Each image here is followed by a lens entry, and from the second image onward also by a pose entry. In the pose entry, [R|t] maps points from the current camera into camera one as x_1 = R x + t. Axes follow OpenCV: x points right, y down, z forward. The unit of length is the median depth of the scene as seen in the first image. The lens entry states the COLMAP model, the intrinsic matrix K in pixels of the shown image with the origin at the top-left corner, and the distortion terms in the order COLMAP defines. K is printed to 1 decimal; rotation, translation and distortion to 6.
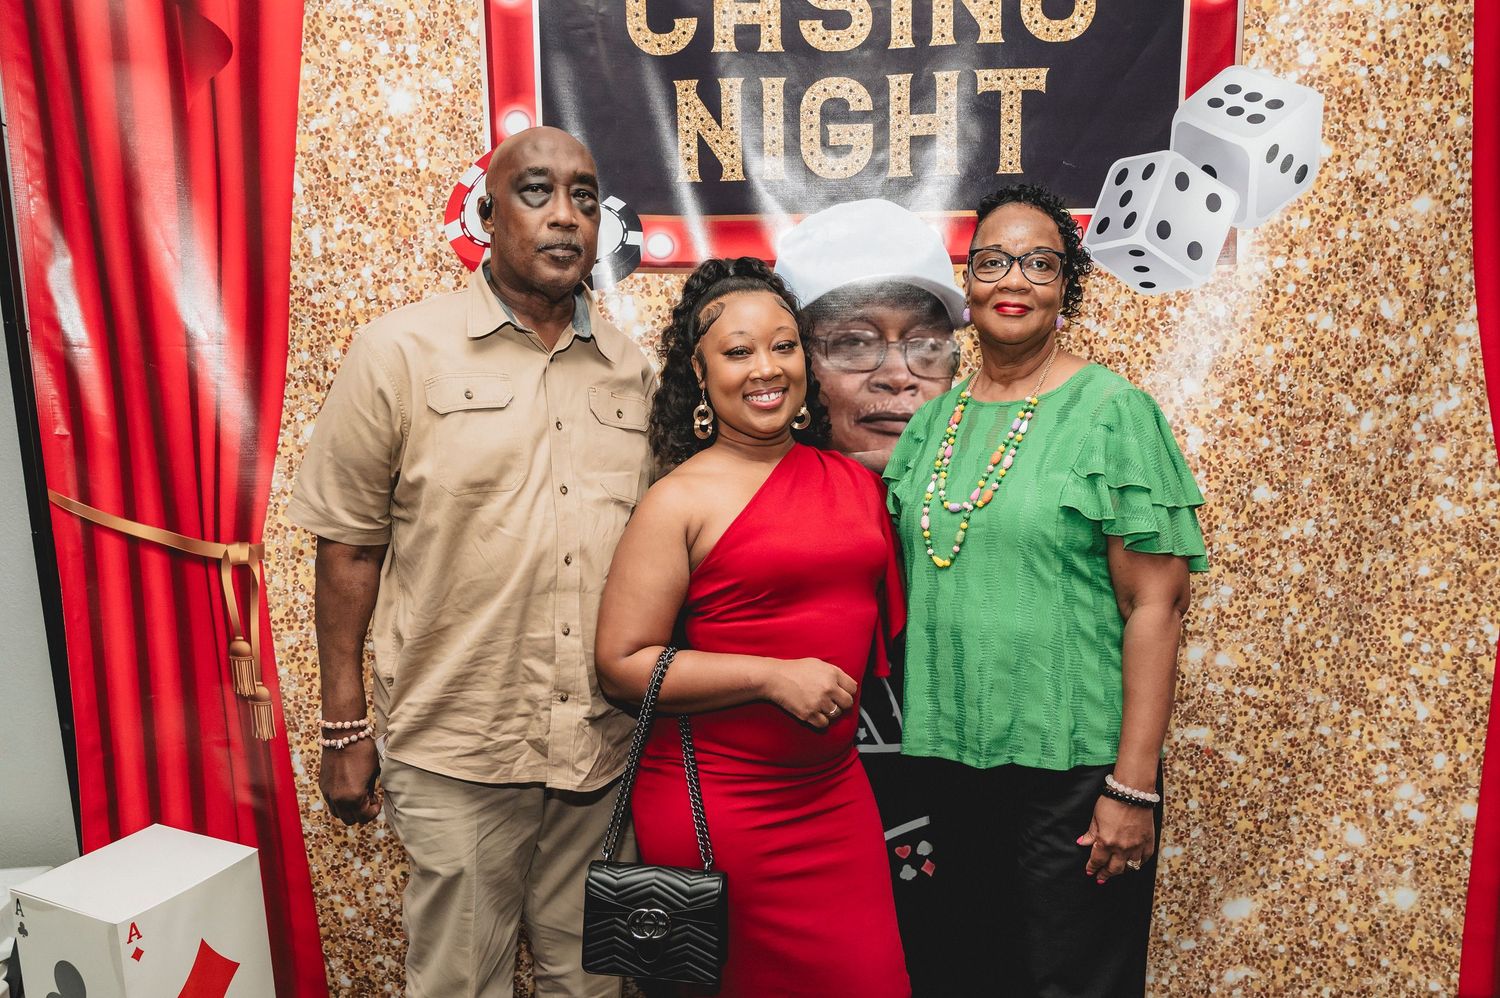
lens RADIAL K [[1206.9, 0, 760.1], [0, 1206.9, 495.8], [0, 0, 1]] dist [-0.009540, 0.014080]
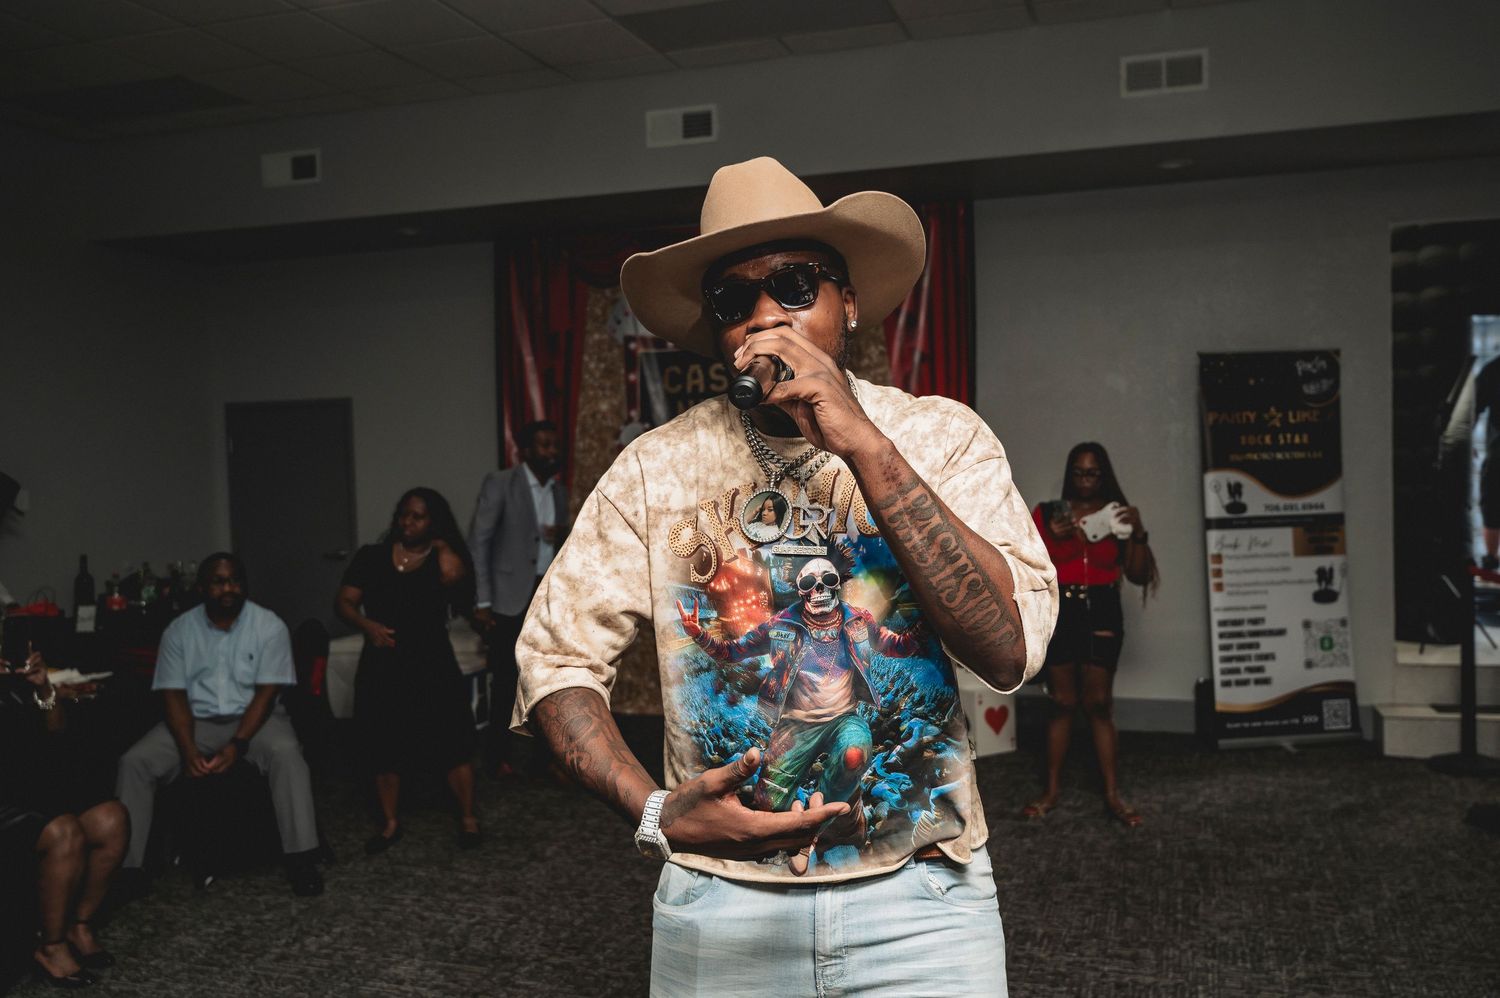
lens RADIAL K [[1324.8, 0, 747.9], [0, 1324.8, 514.6], [0, 0, 1]] dist [-0.010283, 0.029037]
pose [[0.953913, 0.009035, -0.299948, 1.259077], [-0.043264, 0.993245, -0.107673, 0.383815], [0.296949, 0.115688, 0.947860, -2.498821]]
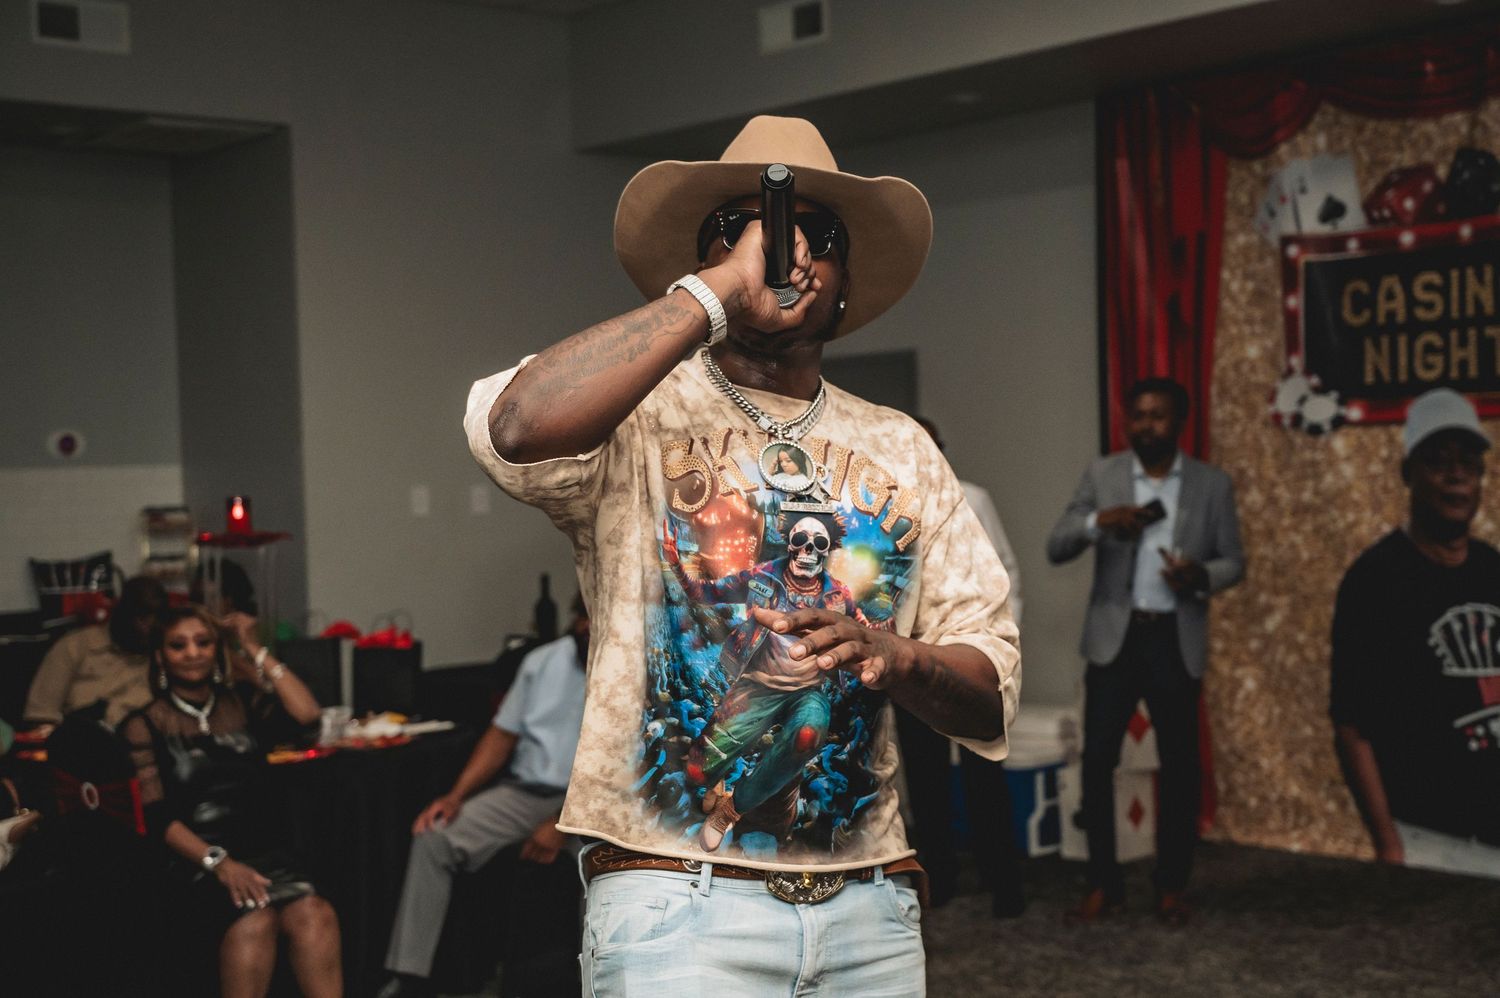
lens RADIAL K [[2162.5, 0, 744.3], [0, 2162.5, 510.8], [0, 0, 1]] dist [0.006300, 0.000000]
pose [[0.671740, 0.010114, -0.740718, 1.976080], [-0.102466, 0.991564, -0.079384, 0.363848], [0.733666, 0.129224, 0.667109, -2.246341]]
